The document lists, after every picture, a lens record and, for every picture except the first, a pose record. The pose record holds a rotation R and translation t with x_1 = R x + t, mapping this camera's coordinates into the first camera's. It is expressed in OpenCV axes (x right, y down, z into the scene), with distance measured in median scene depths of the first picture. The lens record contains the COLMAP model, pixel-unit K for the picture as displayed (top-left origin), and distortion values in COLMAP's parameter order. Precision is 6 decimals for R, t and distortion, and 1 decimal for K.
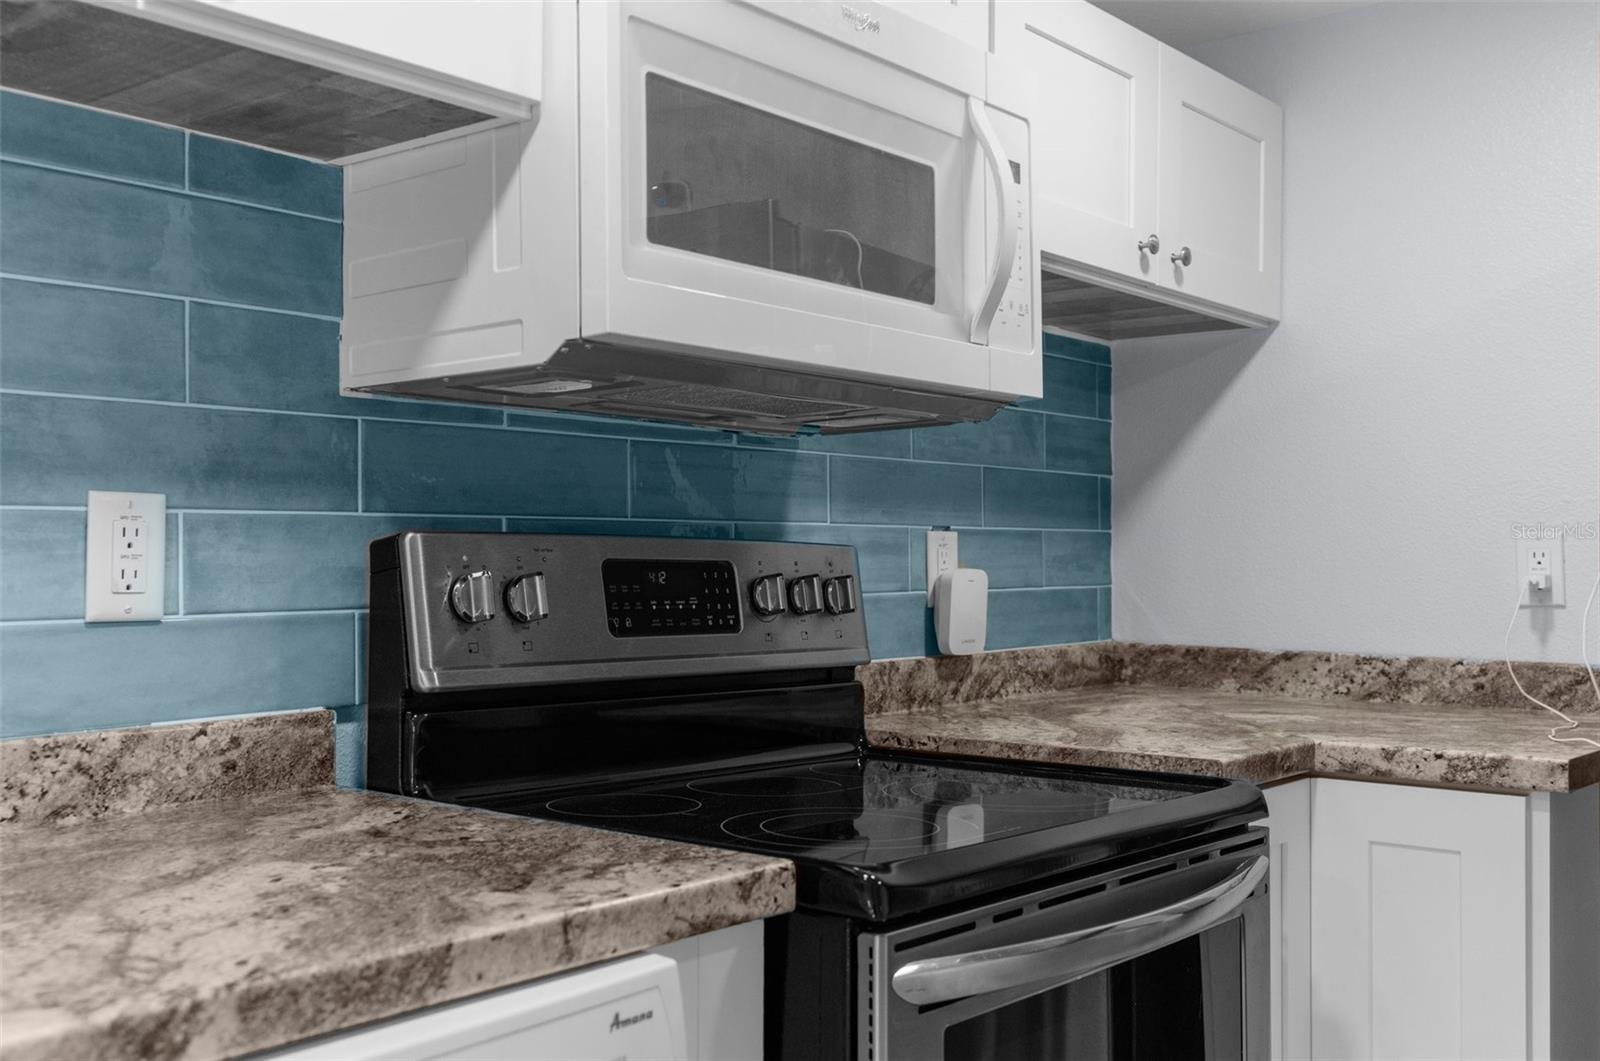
lens RADIAL K [[1585.2, 0, 801.0], [0, 1585.2, 554.7], [0, 0, 1]] dist [-0.009056, -0.005101]
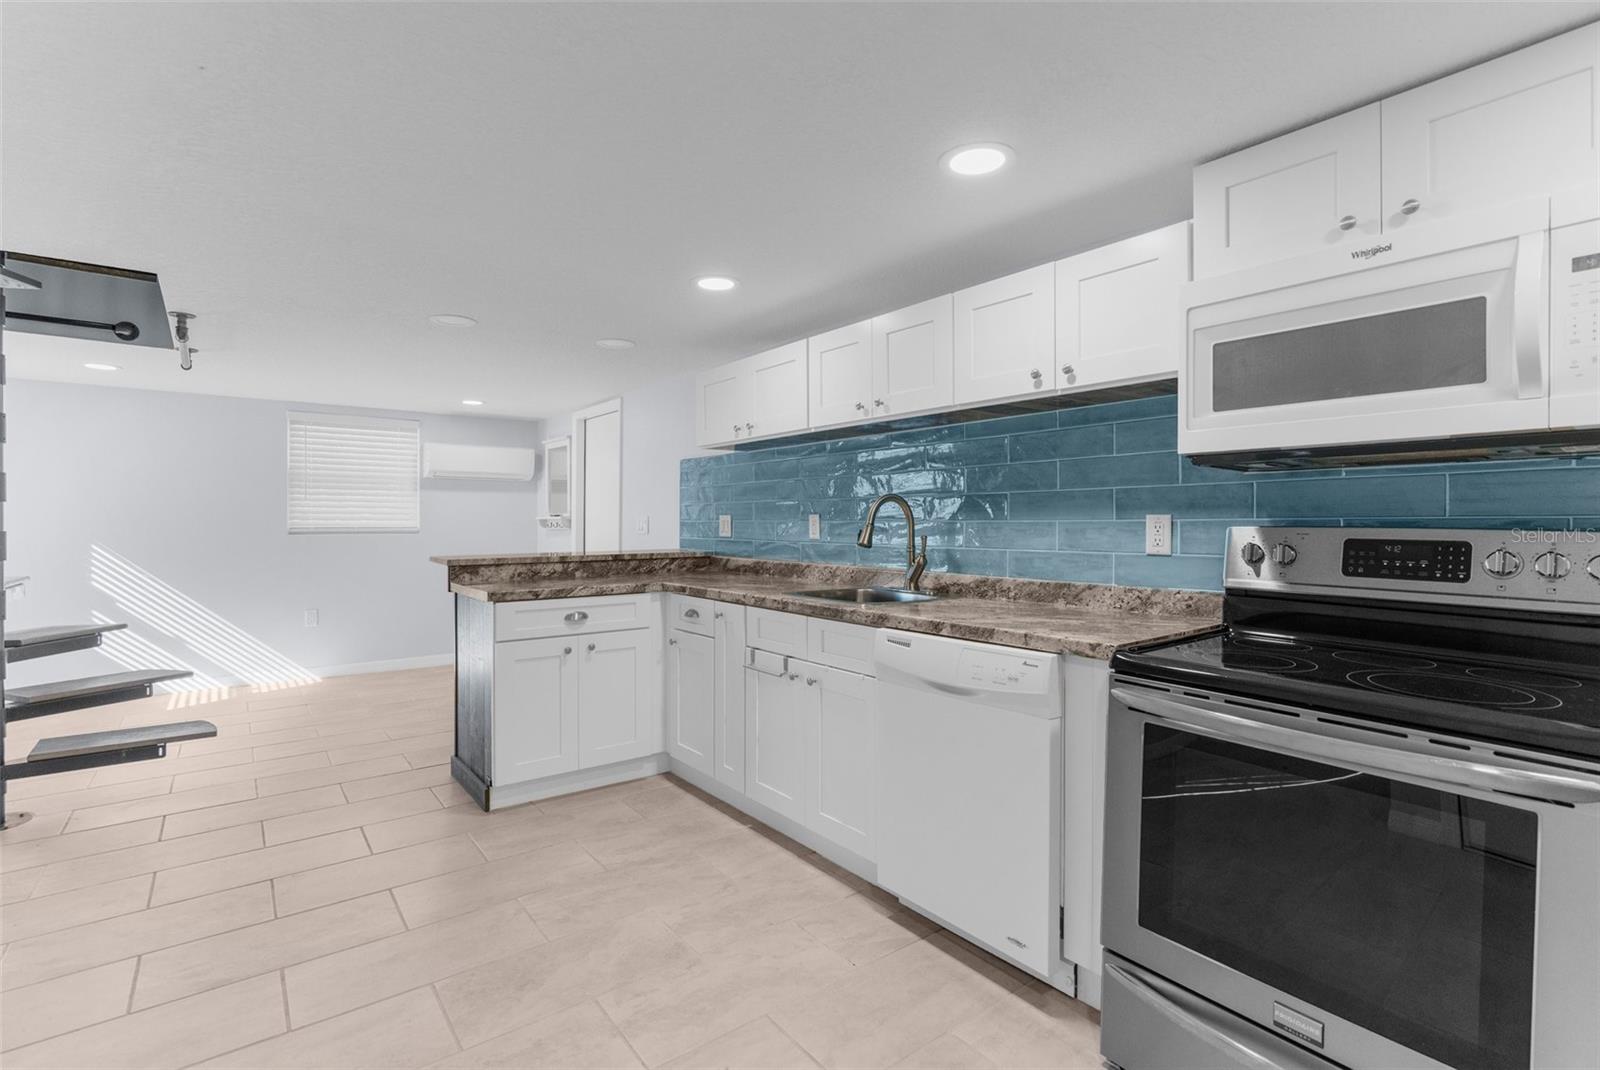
lens RADIAL K [[745.8, 0, 800.0], [0, 745.8, 535.0], [0, 0, 1]] dist [0.002914, 0.001638]
pose [[-0.221377, 0.014614, -0.975079, 1.200329], [0.002482, 0.999893, 0.014423, -0.021660], [0.975185, 0.000773, -0.221390, 0.619425]]
